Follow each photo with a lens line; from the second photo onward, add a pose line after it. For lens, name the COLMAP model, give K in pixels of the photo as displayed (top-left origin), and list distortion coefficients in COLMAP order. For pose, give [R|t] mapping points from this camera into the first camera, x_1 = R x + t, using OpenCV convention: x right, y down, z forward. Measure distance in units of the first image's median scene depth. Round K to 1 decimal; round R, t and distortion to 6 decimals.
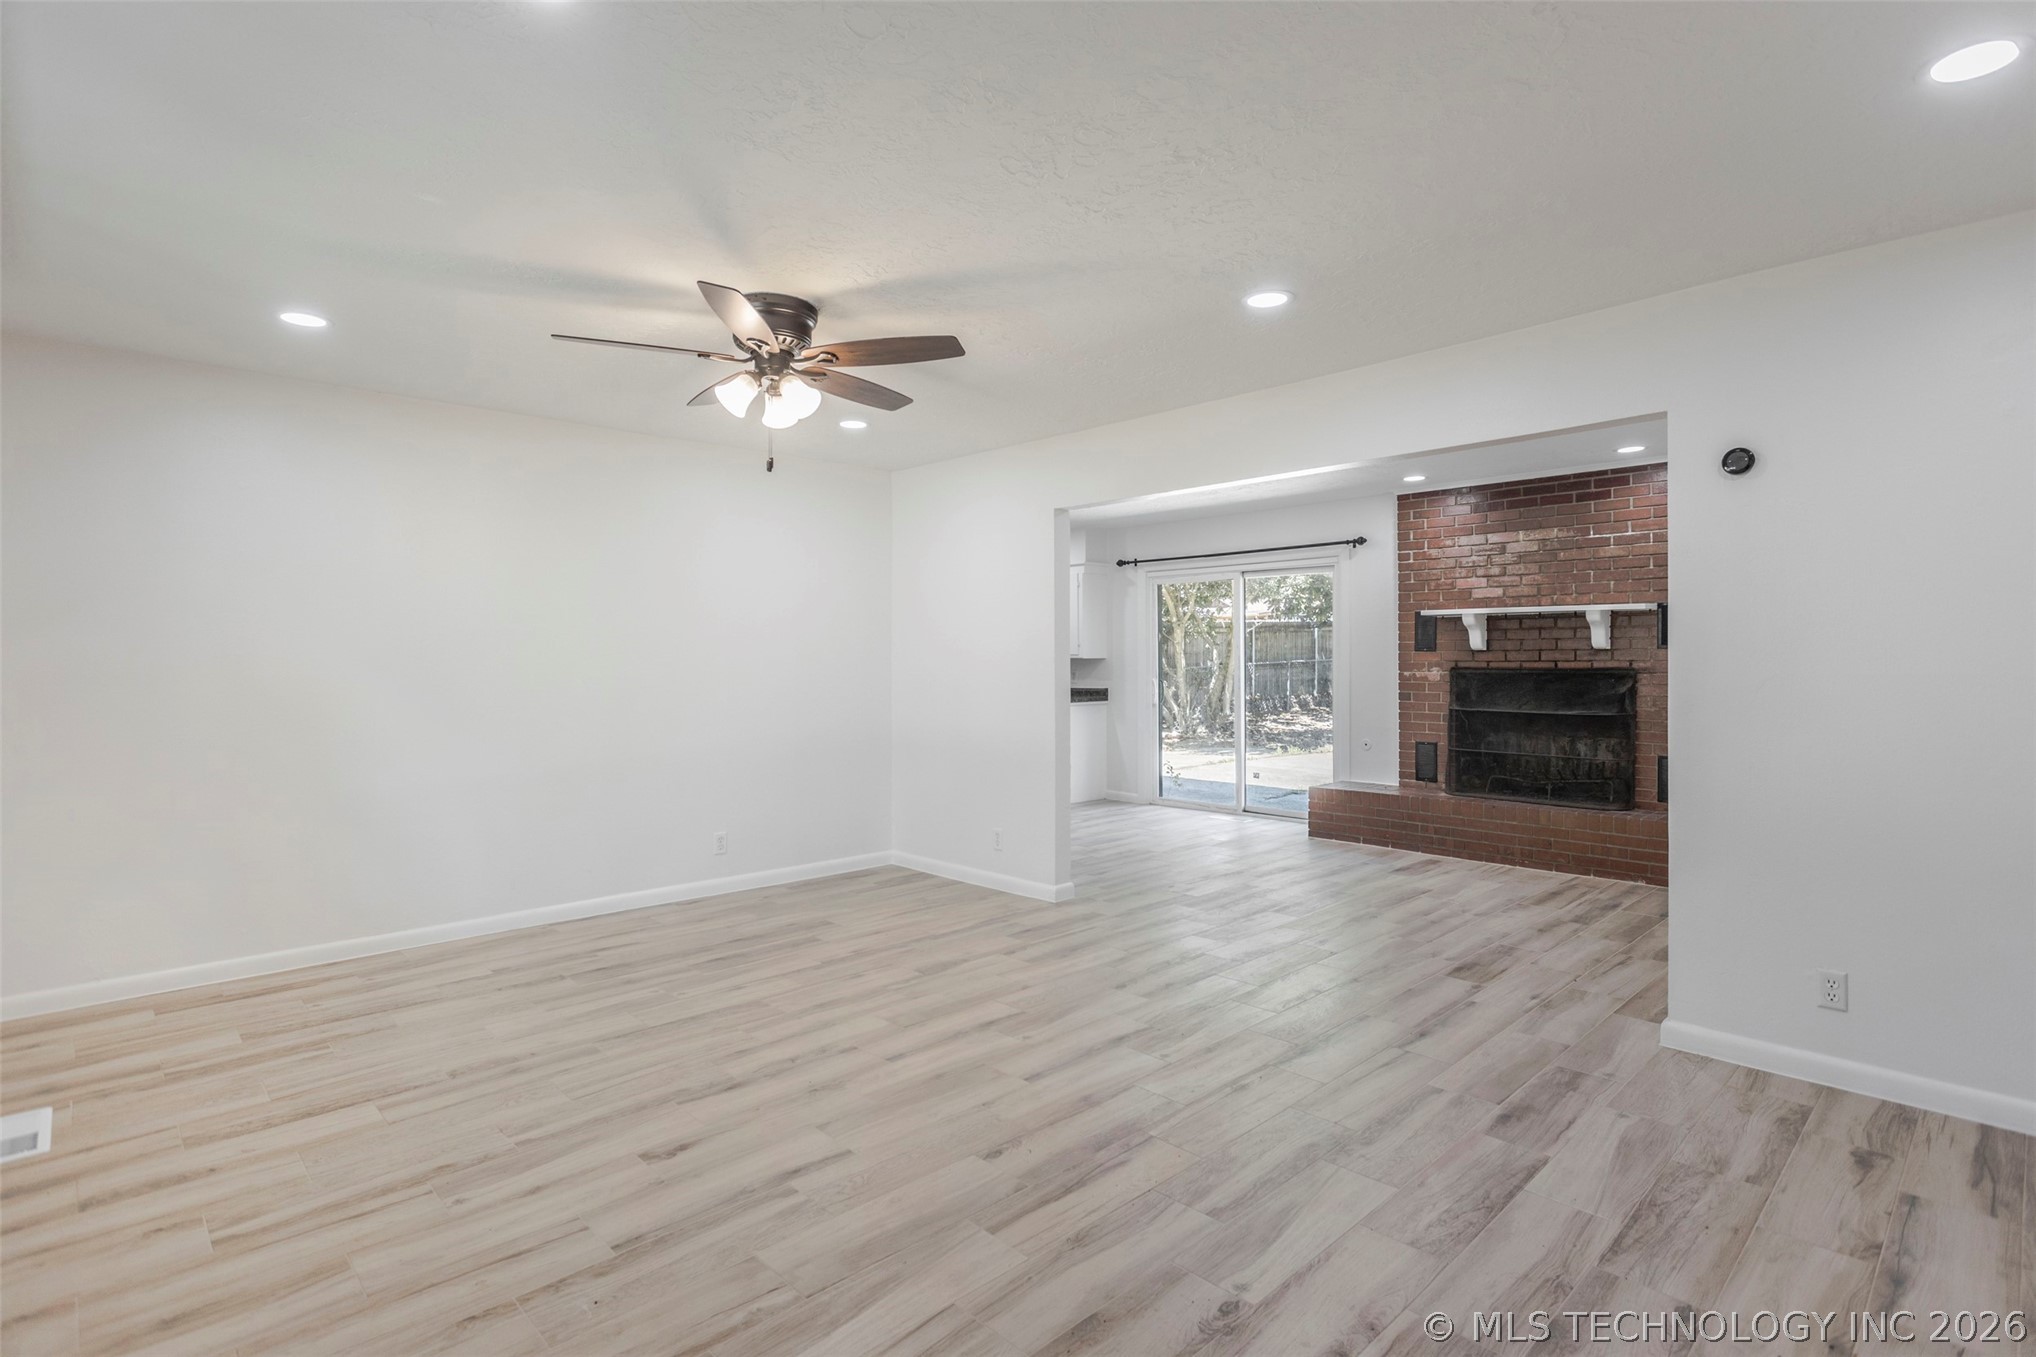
lens RADIAL K [[996.4, 0, 1022.5], [0, 996.4, 668.3], [0, 0, 1]] dist [-0.007632, 0.003052]
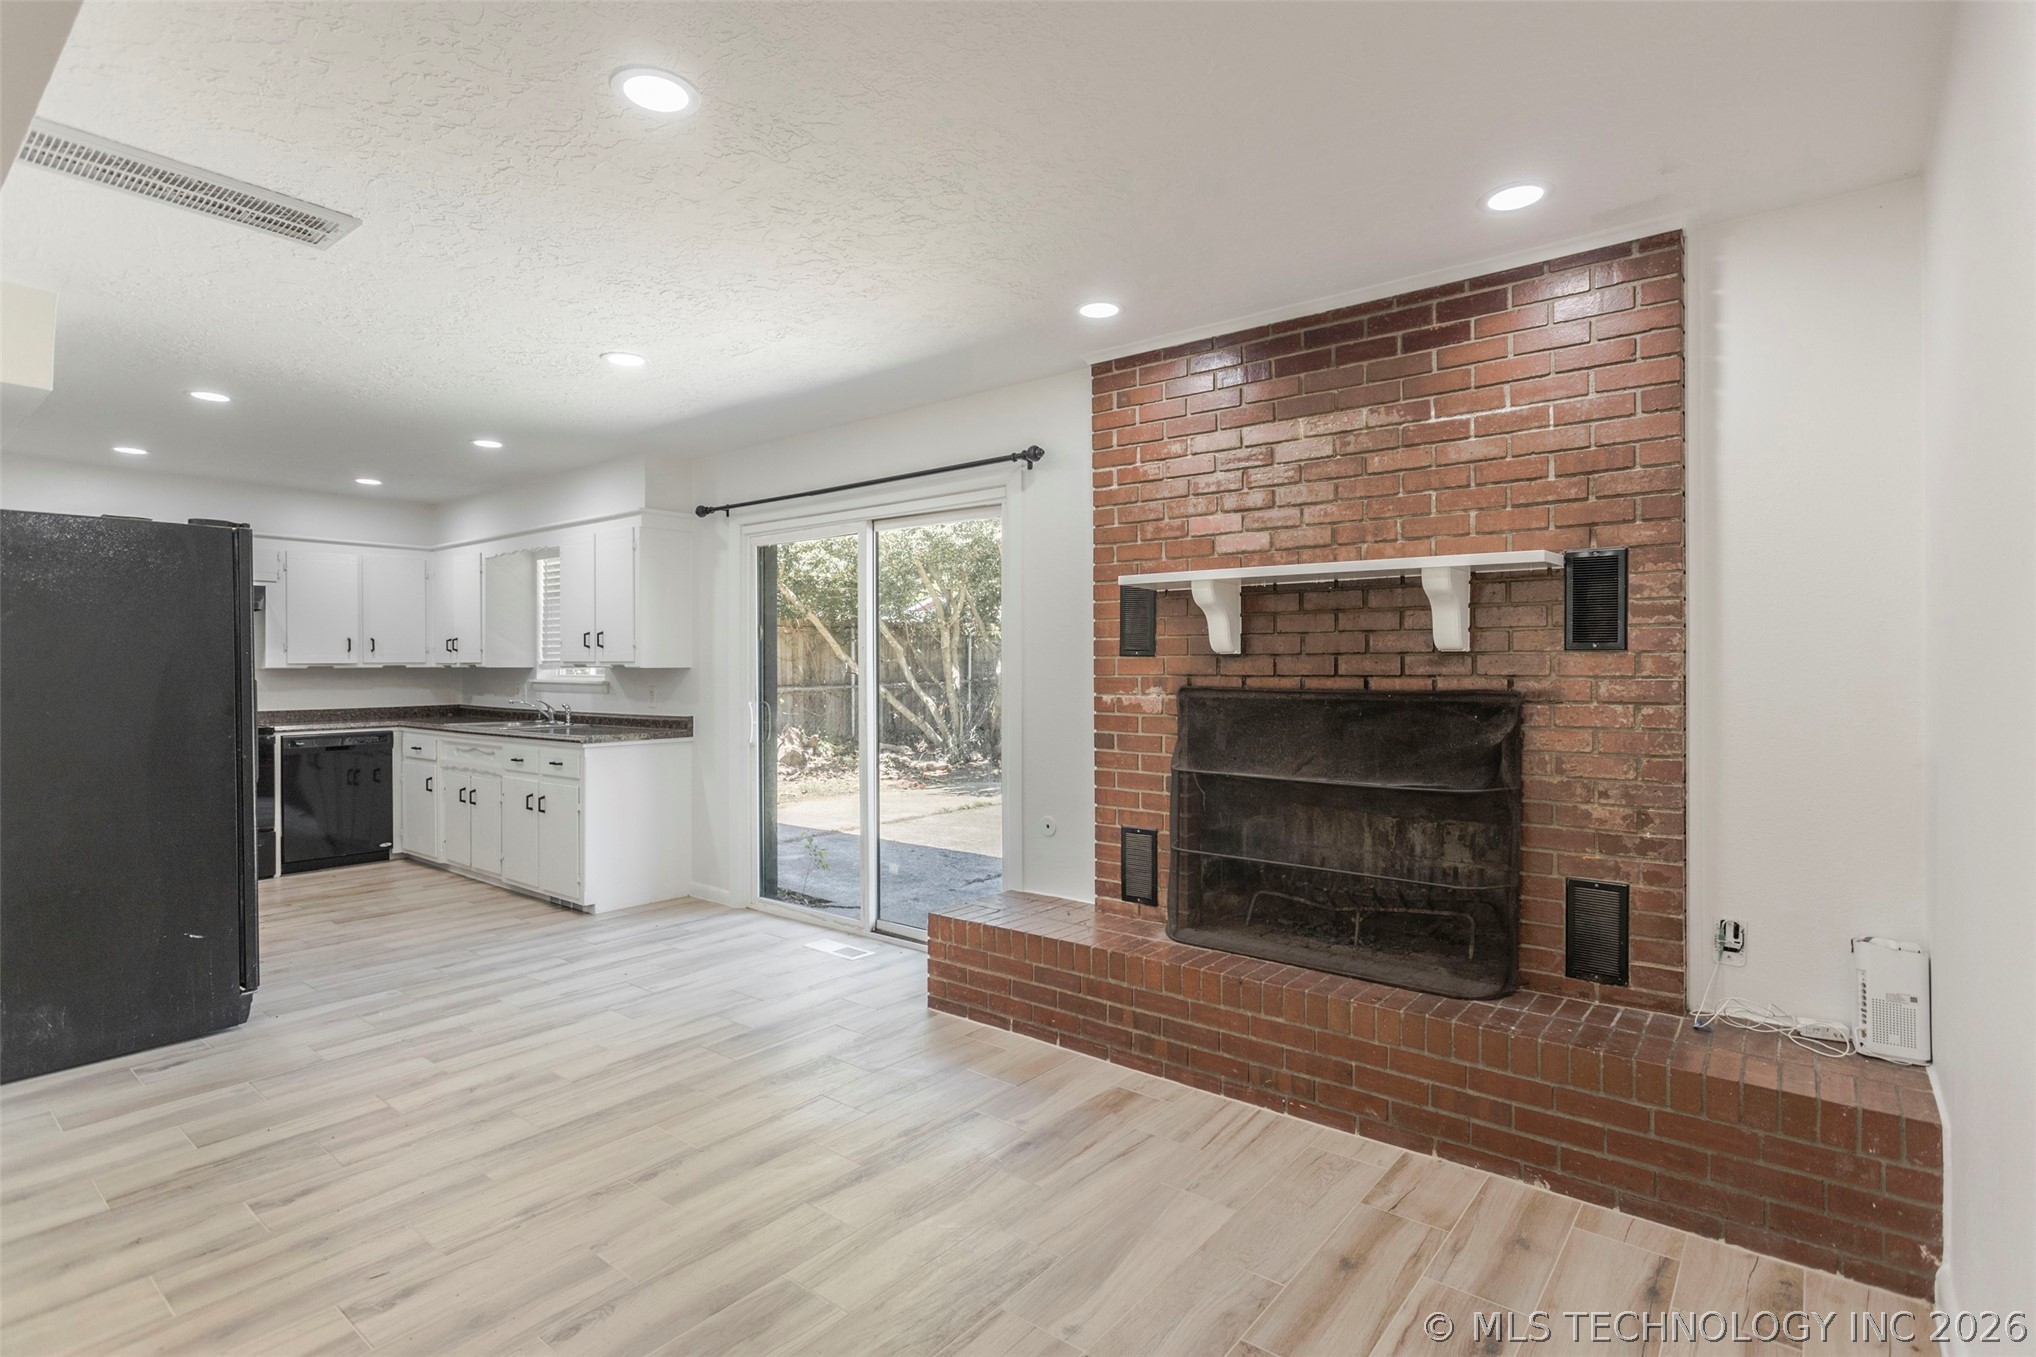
lens RADIAL K [[996.4, 0, 1021.5], [0, 996.4, 666.5], [0, 0, 1]] dist [-0.007632, 0.003052]
pose [[0.992303, 0.003340, 0.123786, 0.321831], [-0.001951, 0.999934, -0.011341, -0.006488], [-0.123816, 0.011012, 0.992244, 0.558627]]
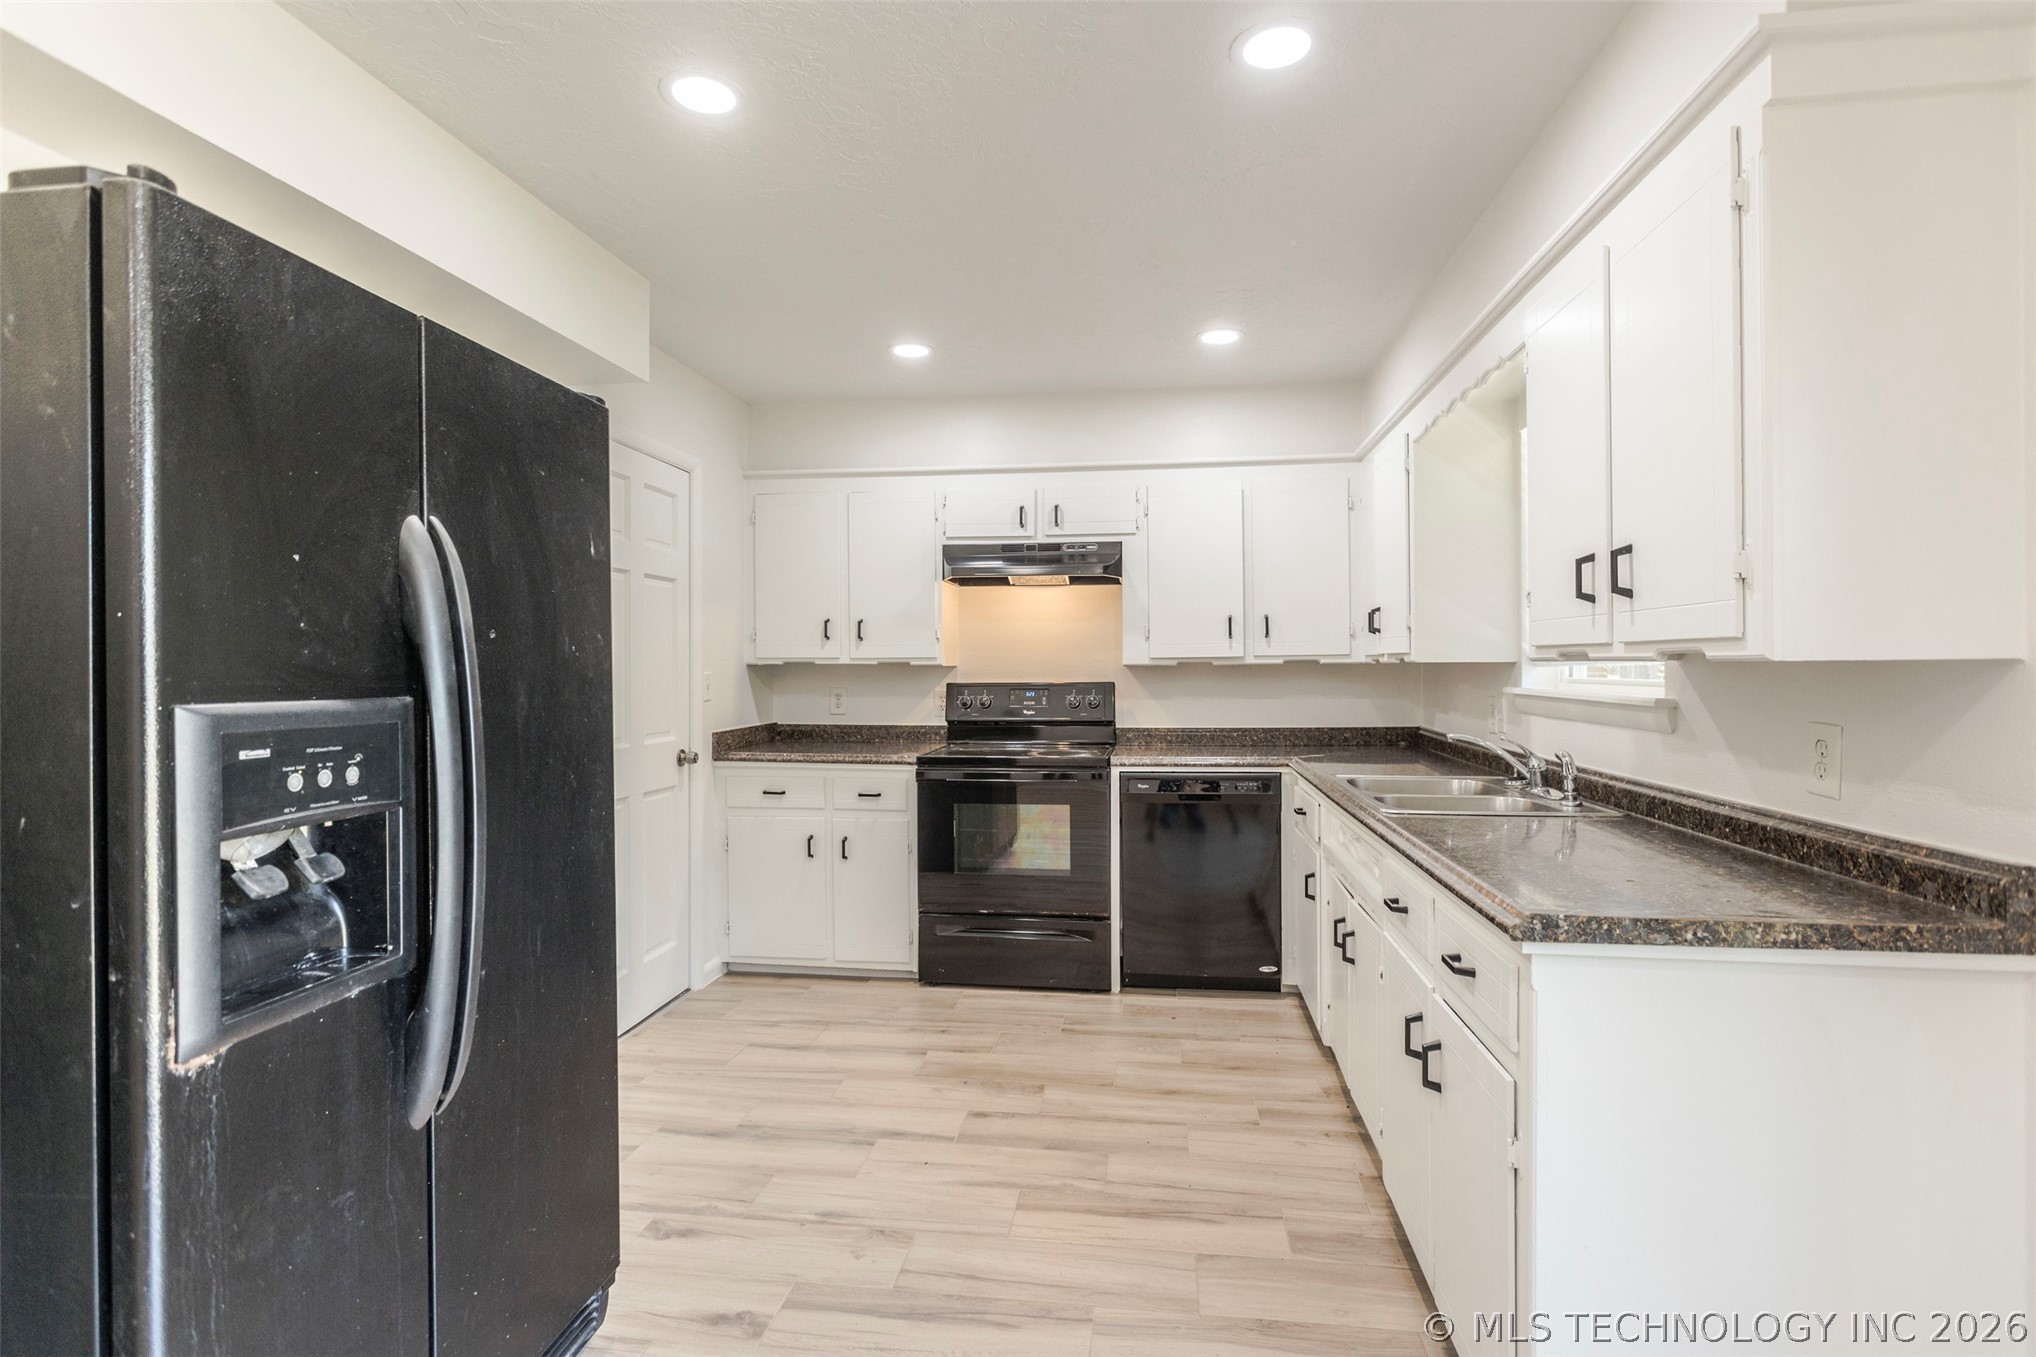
lens RADIAL K [[996.4, 0, 1027.9], [0, 996.4, 660.6], [0, 0, 1]] dist [-0.007632, 0.003052]
pose [[0.624510, -0.004085, -0.781006, 0.163302], [-0.006786, 0.999920, -0.010656, -0.010543], [0.780988, 0.011955, 0.624432, 1.220470]]
